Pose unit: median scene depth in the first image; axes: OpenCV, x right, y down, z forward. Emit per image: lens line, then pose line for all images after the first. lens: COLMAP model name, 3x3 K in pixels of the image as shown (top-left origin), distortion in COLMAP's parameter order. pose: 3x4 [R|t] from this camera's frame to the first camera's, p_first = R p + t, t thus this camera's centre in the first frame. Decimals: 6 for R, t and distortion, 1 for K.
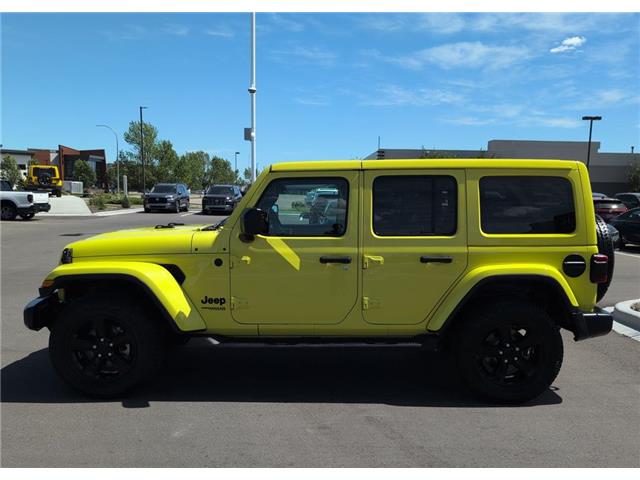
lens RADIAL K [[583.9, 0, 321.1], [0, 583.9, 278.6], [0, 0, 1]] dist [0.012303, 0.001081]
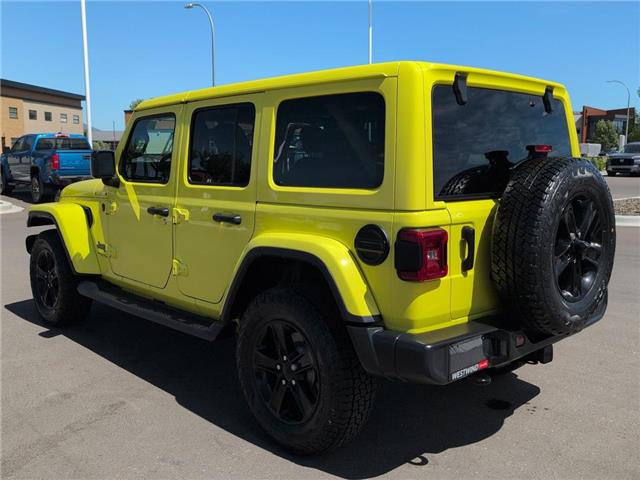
lens RADIAL K [[627.6, 0, 320.3], [0, 627.6, 225.2], [0, 0, 1]] dist [-0.000373, 0.006270]
pose [[0.688854, 0.073338, -0.721181, 0.834335], [-0.099273, 0.995040, 0.006364, -0.040412], [0.718070, 0.067210, 0.692718, 0.538983]]
